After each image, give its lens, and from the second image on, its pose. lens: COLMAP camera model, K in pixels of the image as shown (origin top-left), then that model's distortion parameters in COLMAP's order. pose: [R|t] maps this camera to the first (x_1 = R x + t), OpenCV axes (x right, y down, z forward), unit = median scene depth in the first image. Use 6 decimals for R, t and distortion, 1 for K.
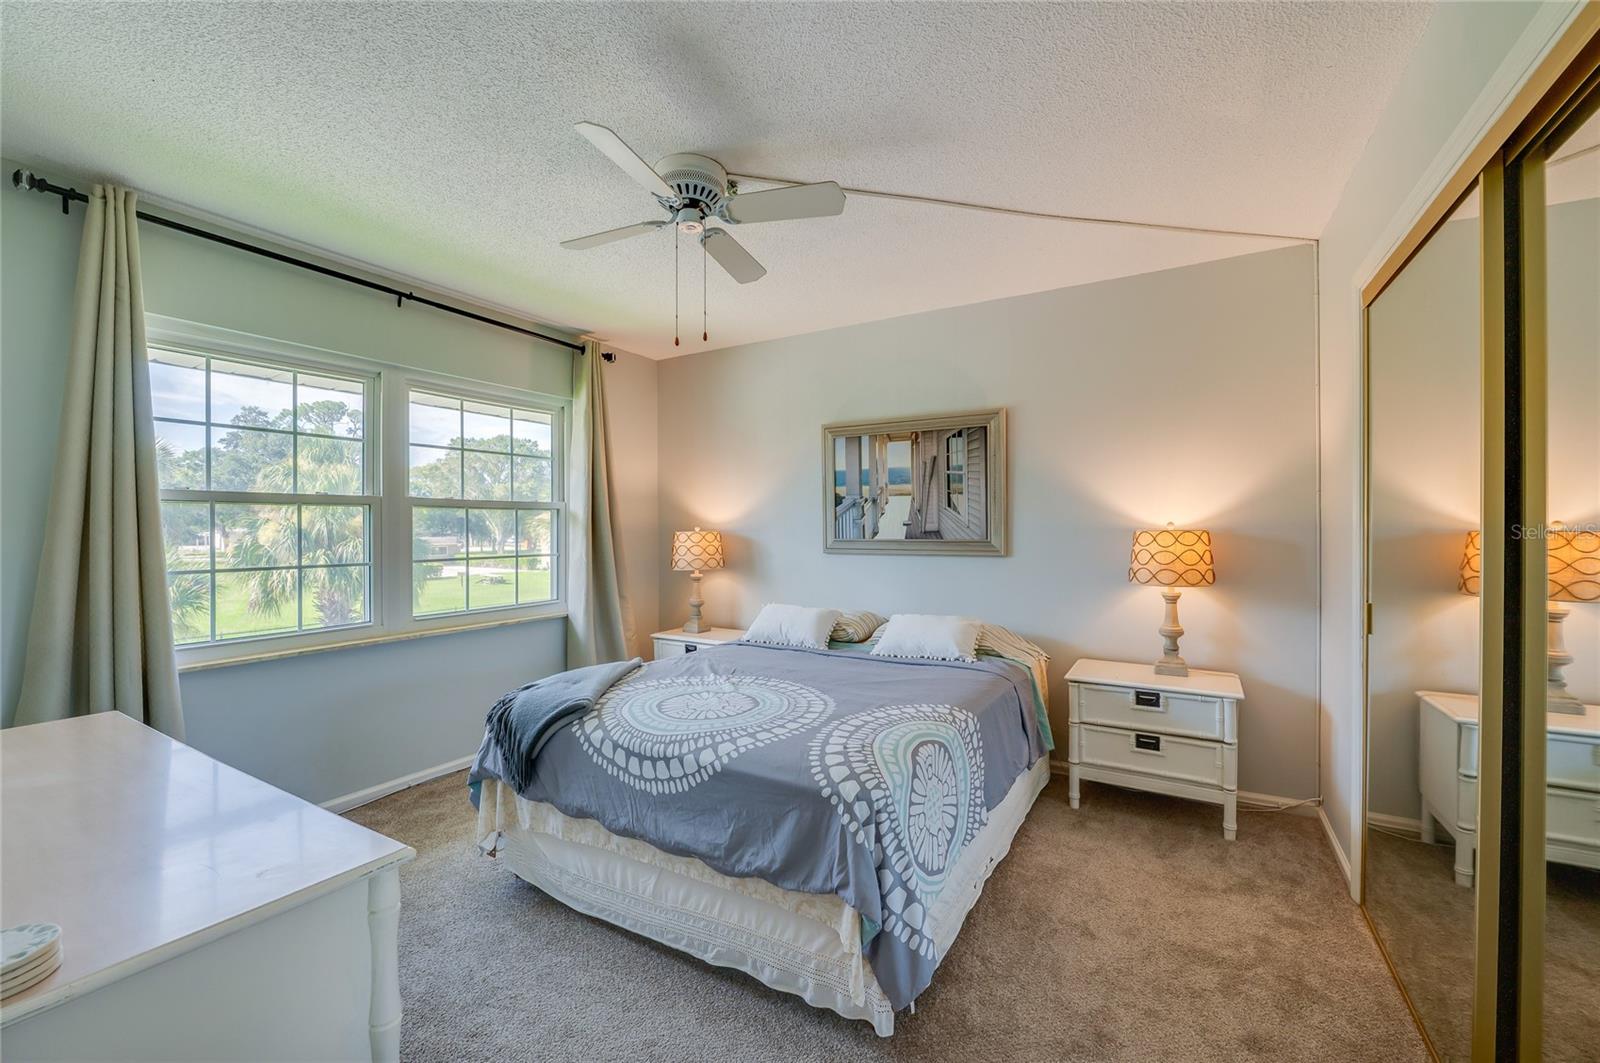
lens RADIAL K [[640.9, 0, 802.3], [0, 640.9, 529.5], [0, 0, 1]] dist [-0.016855, -0.000010]
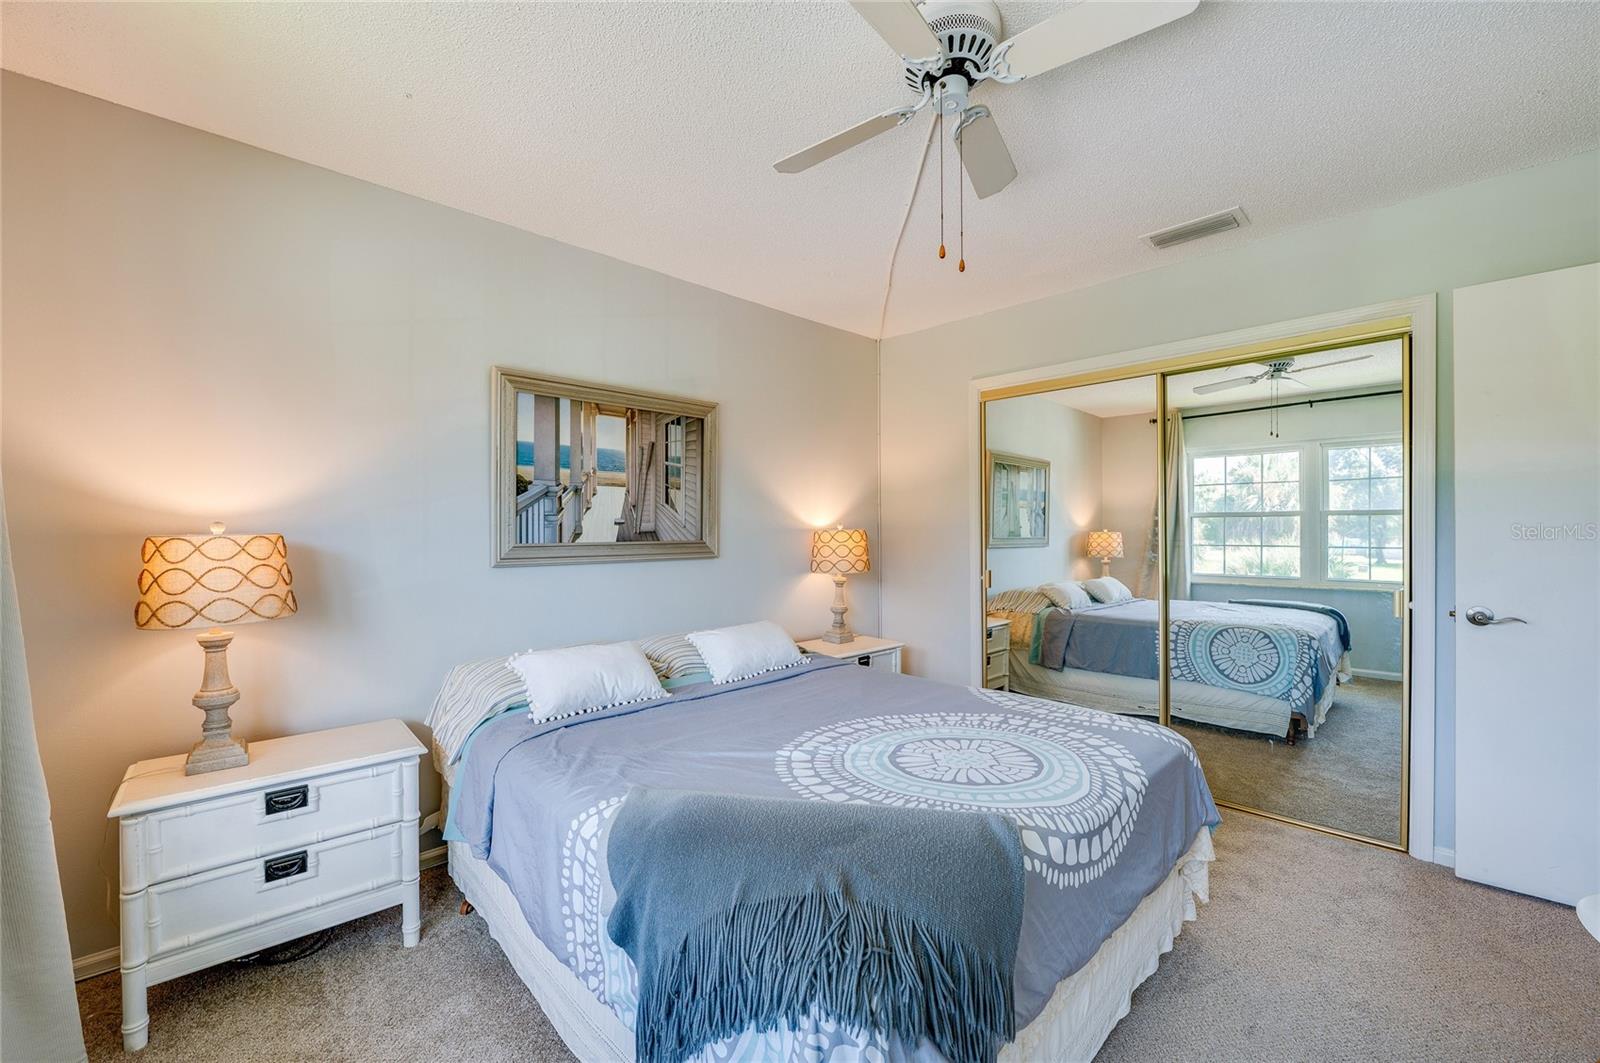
lens RADIAL K [[640.9, 0, 802.3], [0, 640.9, 529.5], [0, 0, 1]] dist [-0.016855, -0.000010]
pose [[0.270067, 0.002694, 0.962838, -0.544365], [0.006447, 0.999969, -0.004606, 0.004810], [-0.962820, 0.007451, 0.270041, 0.582390]]
